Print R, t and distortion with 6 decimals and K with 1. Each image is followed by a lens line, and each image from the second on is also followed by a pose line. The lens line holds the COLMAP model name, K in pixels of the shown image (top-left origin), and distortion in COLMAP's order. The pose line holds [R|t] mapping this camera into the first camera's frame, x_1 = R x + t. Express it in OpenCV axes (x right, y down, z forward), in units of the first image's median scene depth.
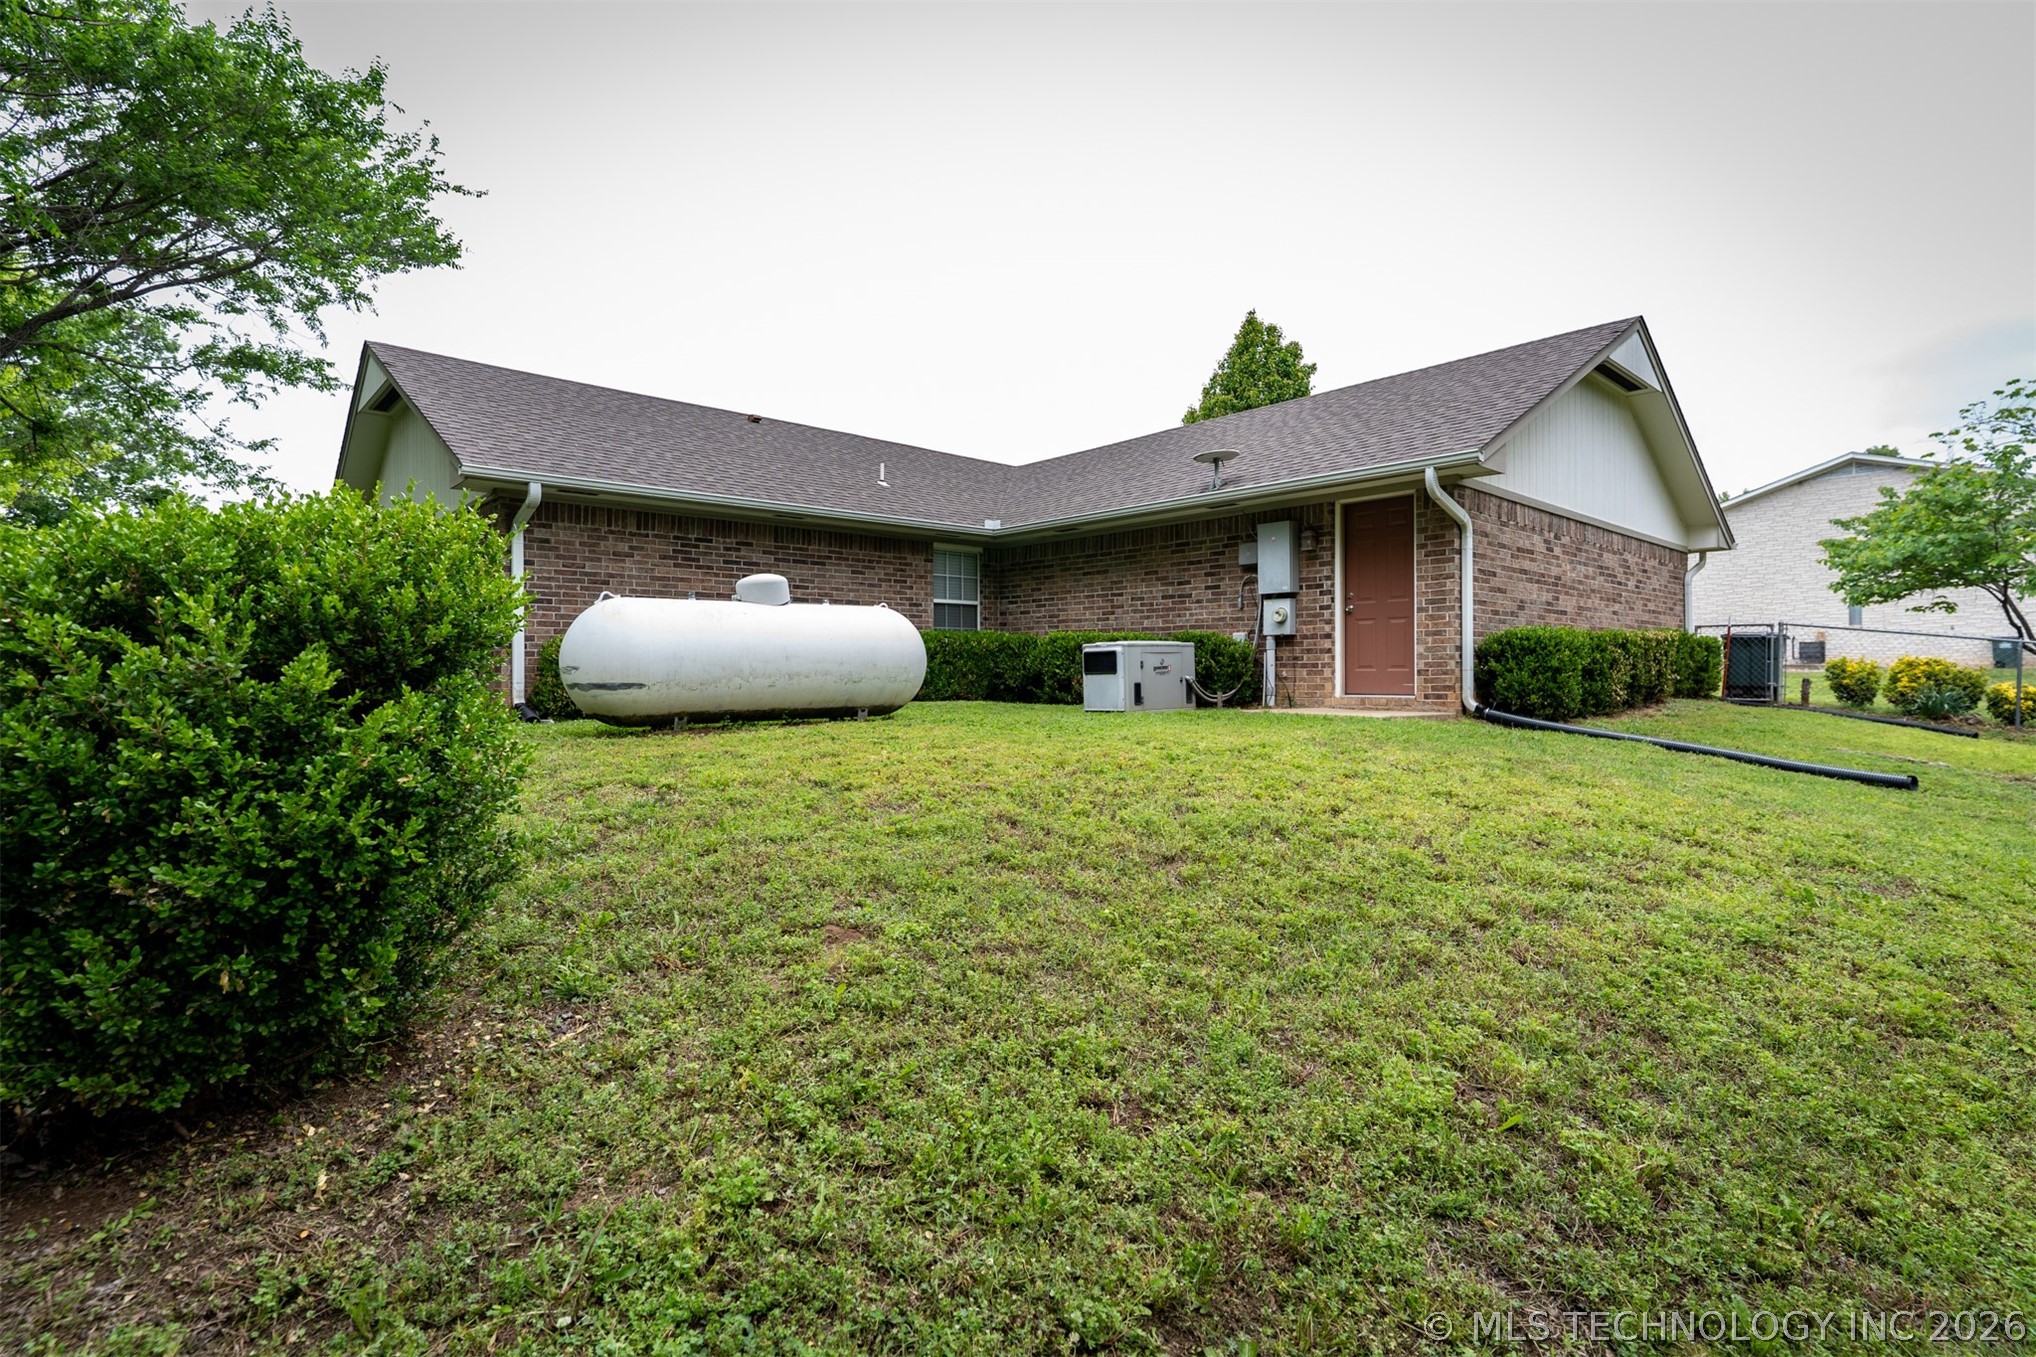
lens RADIAL K [[992.5, 0, 1015.3], [0, 992.5, 632.8], [0, 0, 1]] dist [0.000960, 0.000062]
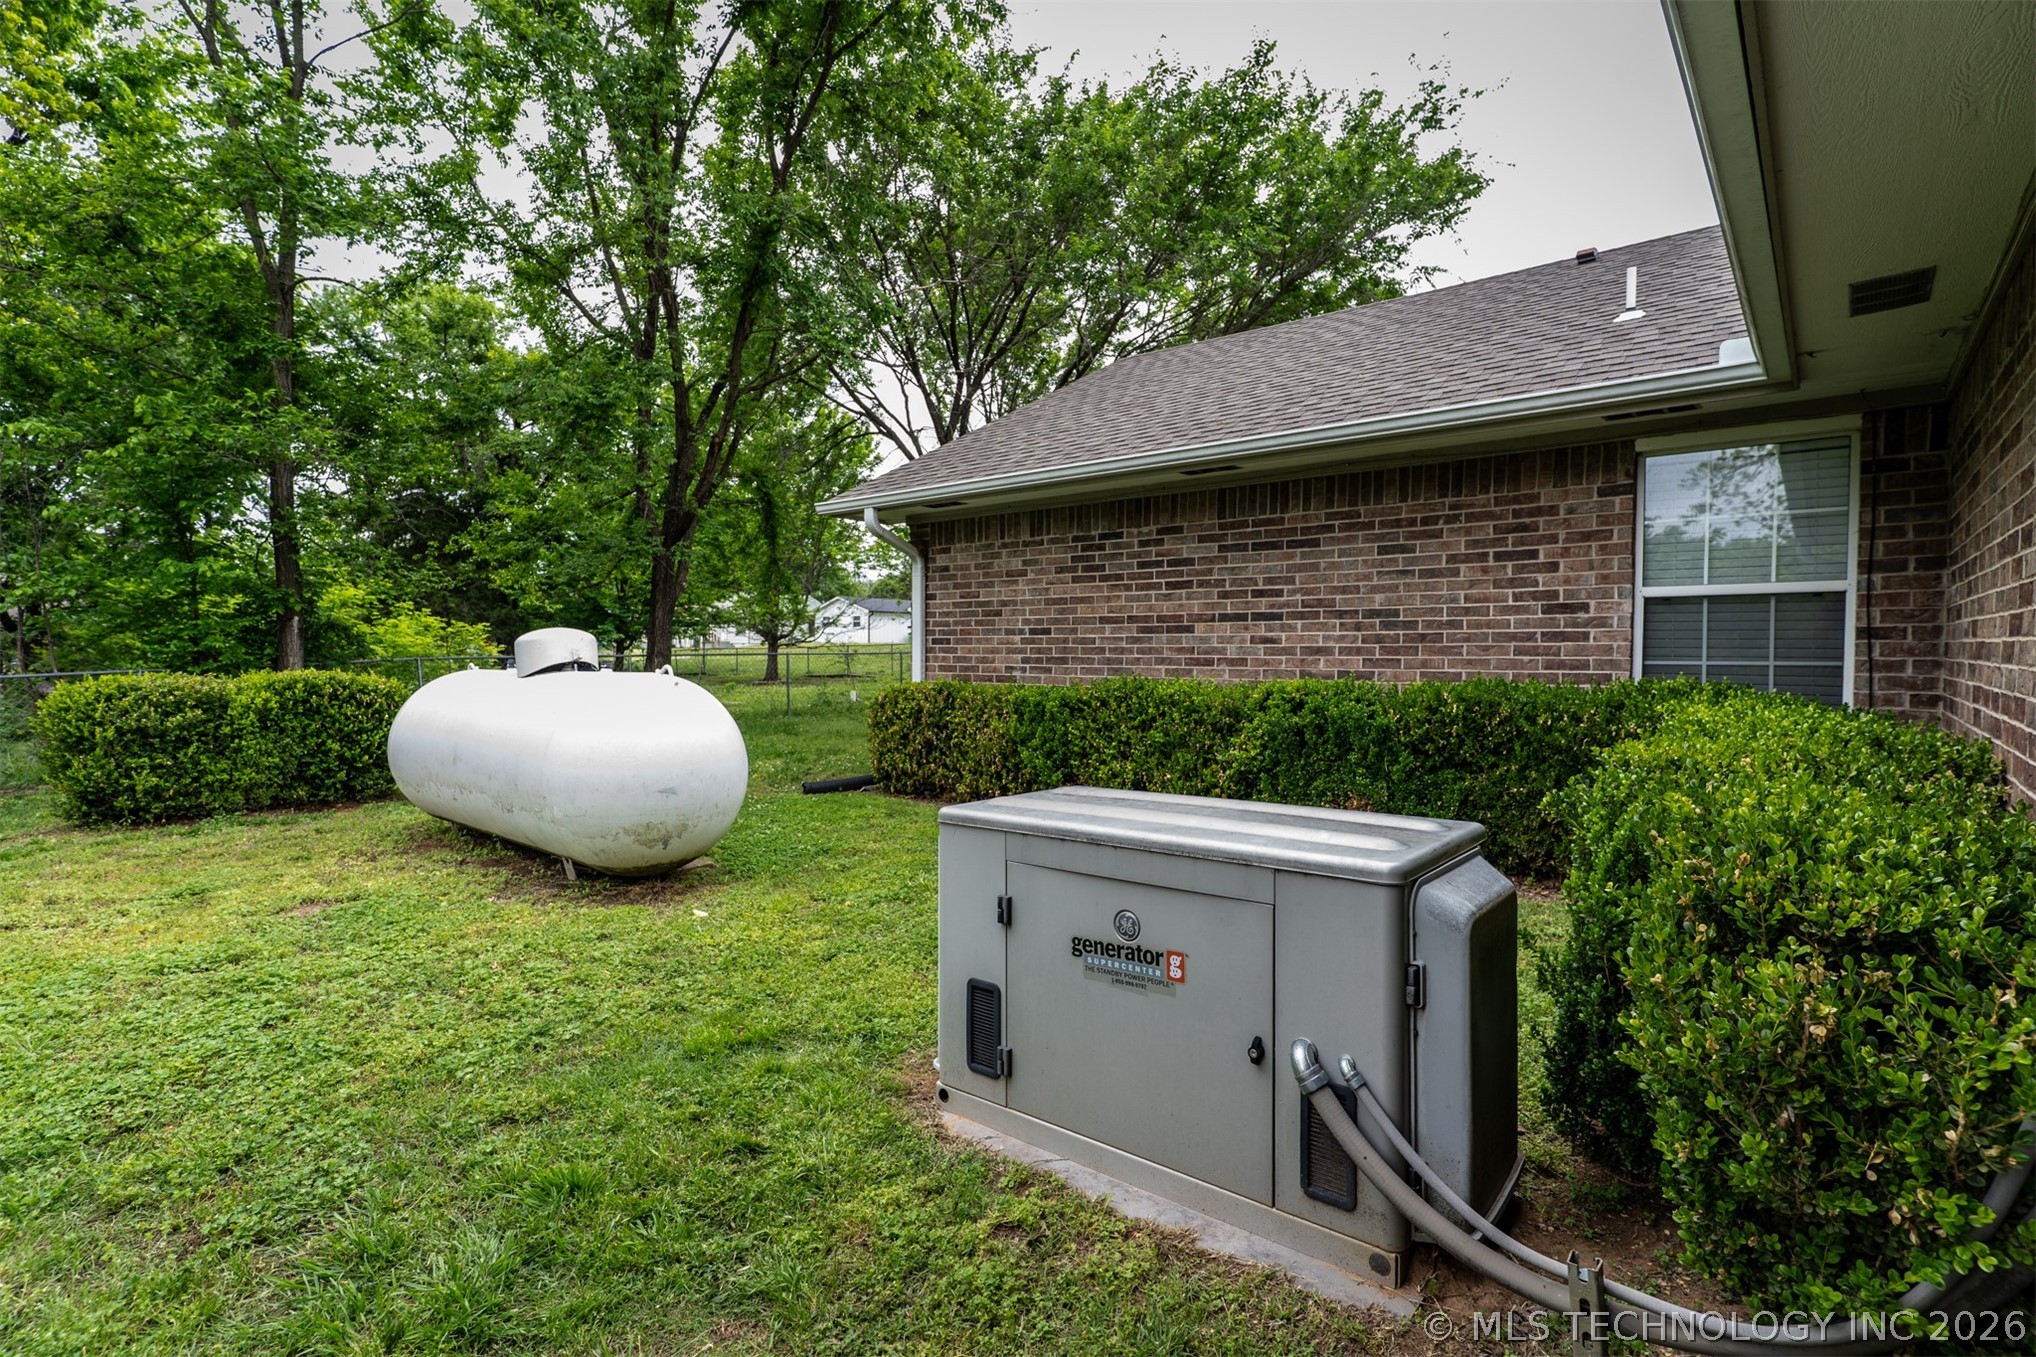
lens RADIAL K [[992.5, 0, 1015.3], [0, 992.5, 632.8], [0, 0, 1]] dist [0.000960, 0.000062]
pose [[0.121121, -0.009243, -0.992595, 0.339474], [0.038834, 0.999235, -0.004566, -0.031254], [0.991878, -0.037994, 0.121387, 0.908186]]
